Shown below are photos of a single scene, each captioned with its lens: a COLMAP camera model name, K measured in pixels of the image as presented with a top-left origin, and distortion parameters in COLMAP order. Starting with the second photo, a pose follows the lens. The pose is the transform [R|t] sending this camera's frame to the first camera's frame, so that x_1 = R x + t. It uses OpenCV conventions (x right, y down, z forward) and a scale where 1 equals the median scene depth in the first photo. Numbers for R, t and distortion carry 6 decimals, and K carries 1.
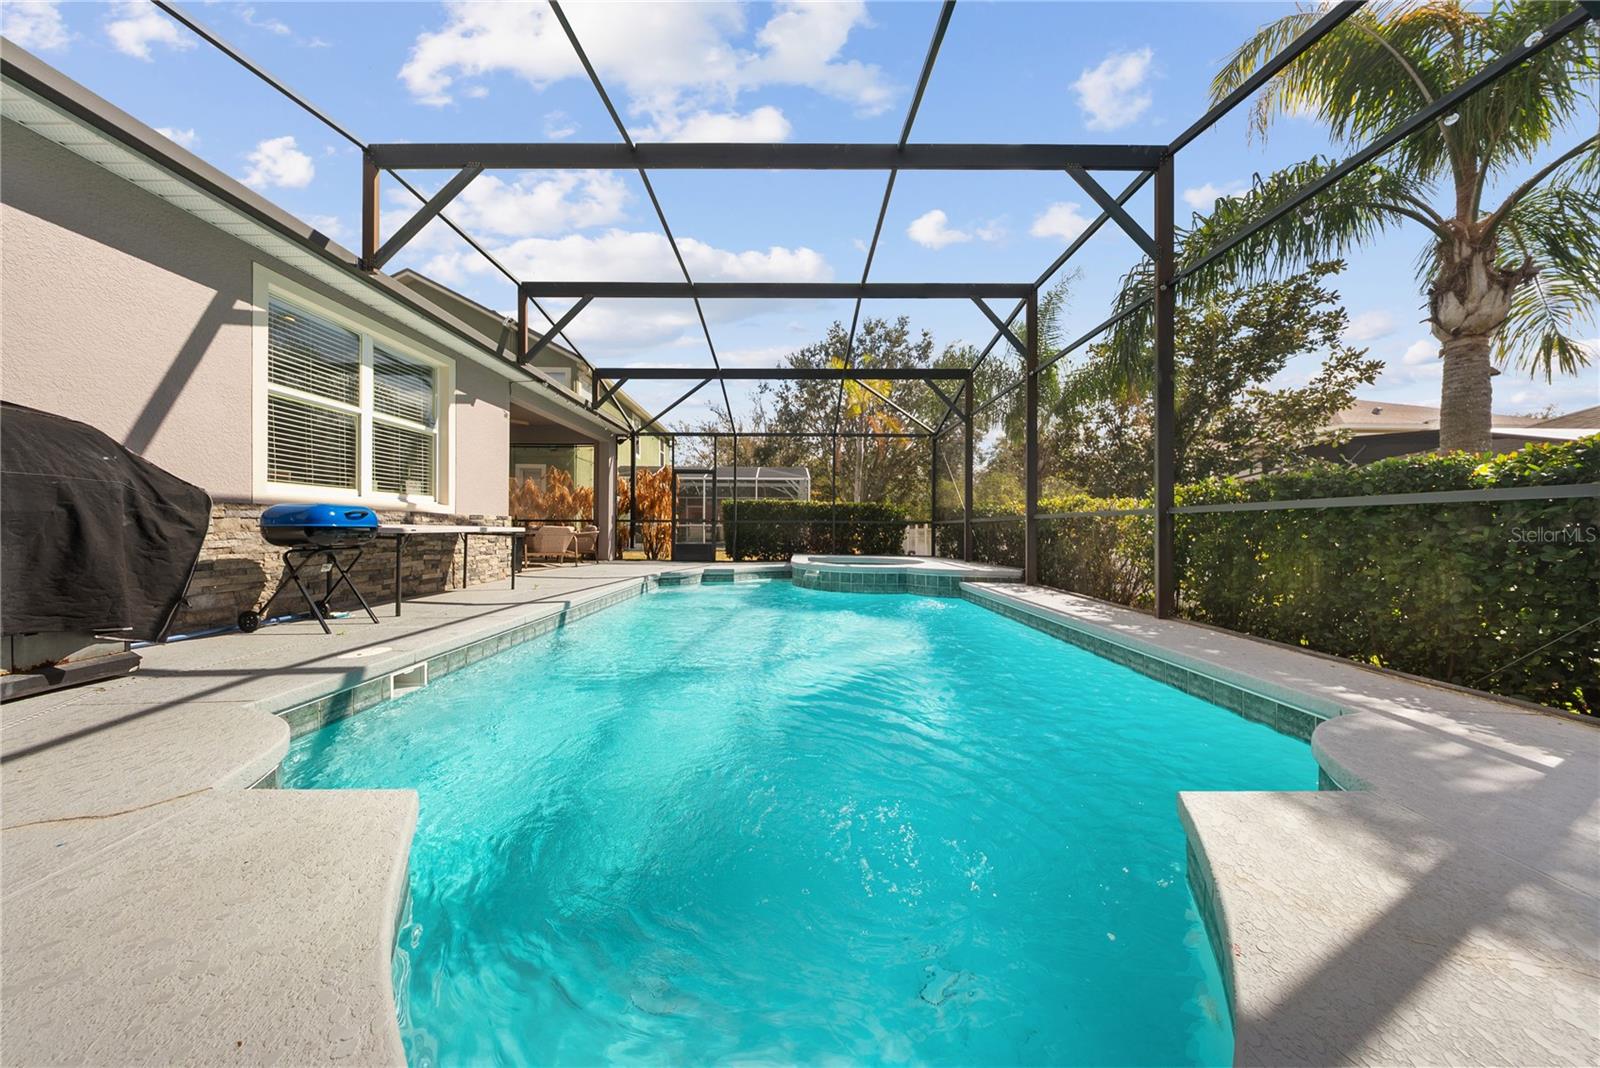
lens RADIAL K [[476.3, 0, 792.9], [0, 476.3, 531.2], [0, 0, 1]] dist [-0.000519, -0.000571]
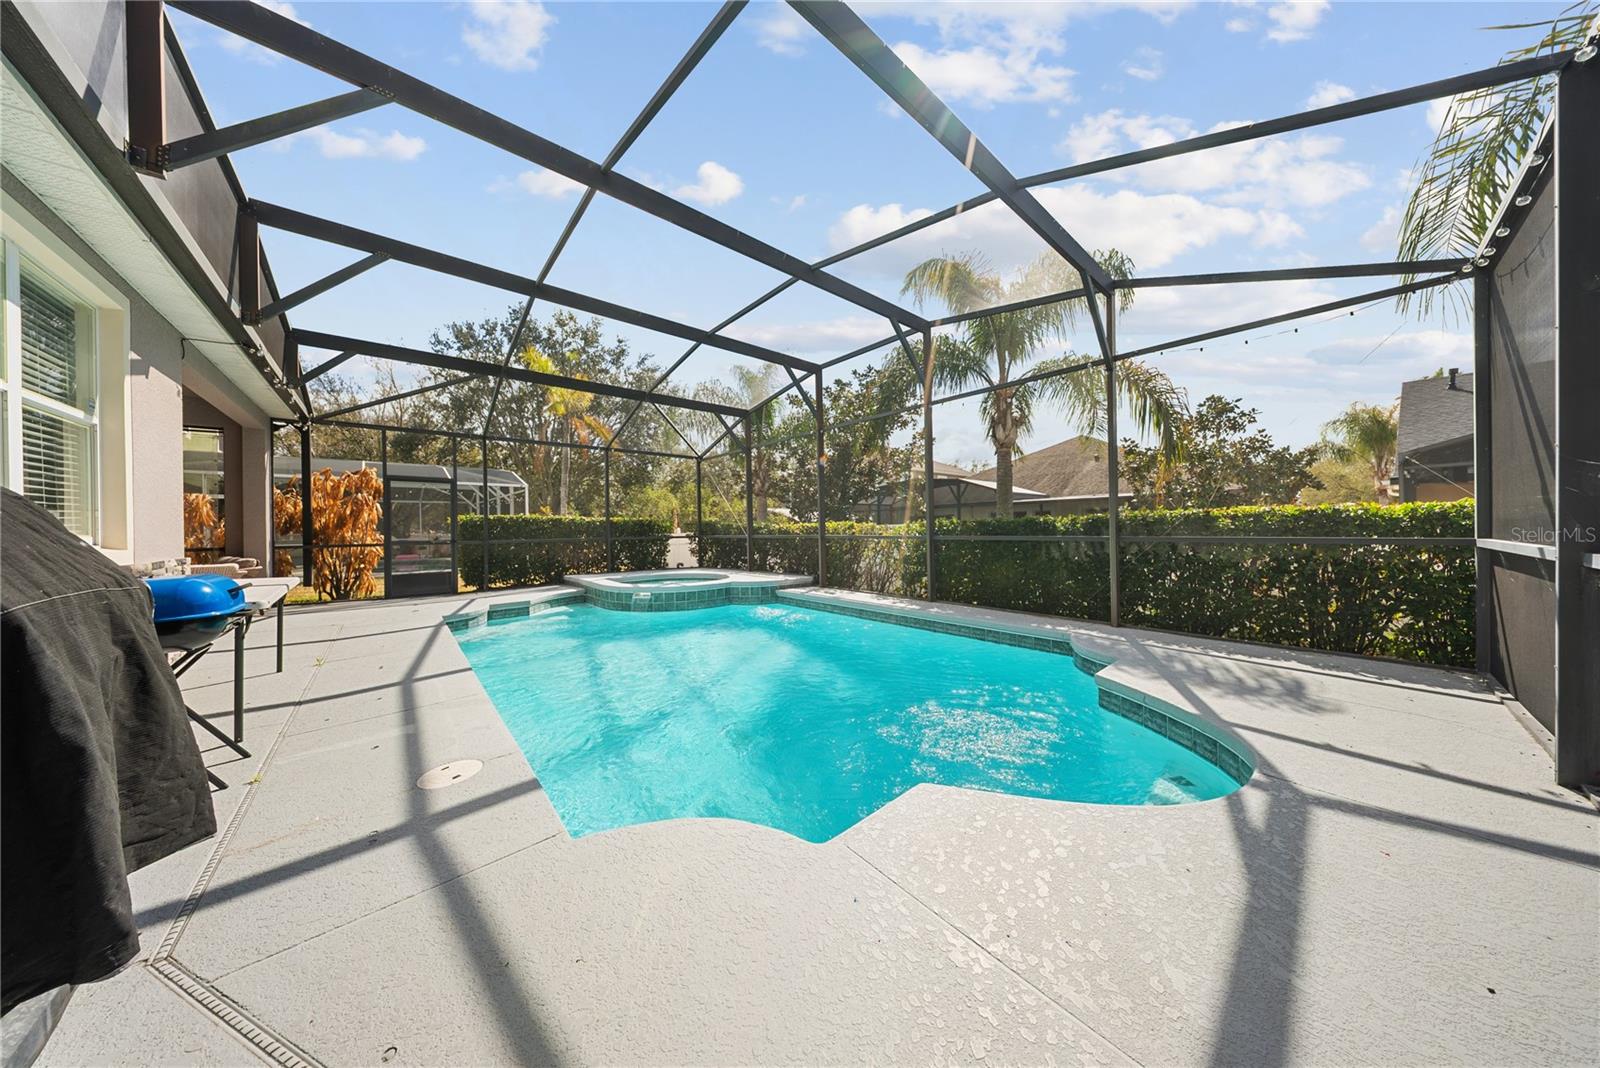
lens RADIAL K [[476.3, 0, 796.1], [0, 476.3, 532.0], [0, 0, 1]] dist [-0.000519, -0.000571]
pose [[0.754936, -0.022081, 0.655426, -0.379611], [0.021753, 0.999726, 0.008624, -0.049351], [-0.655437, 0.007747, 0.755210, 0.022706]]
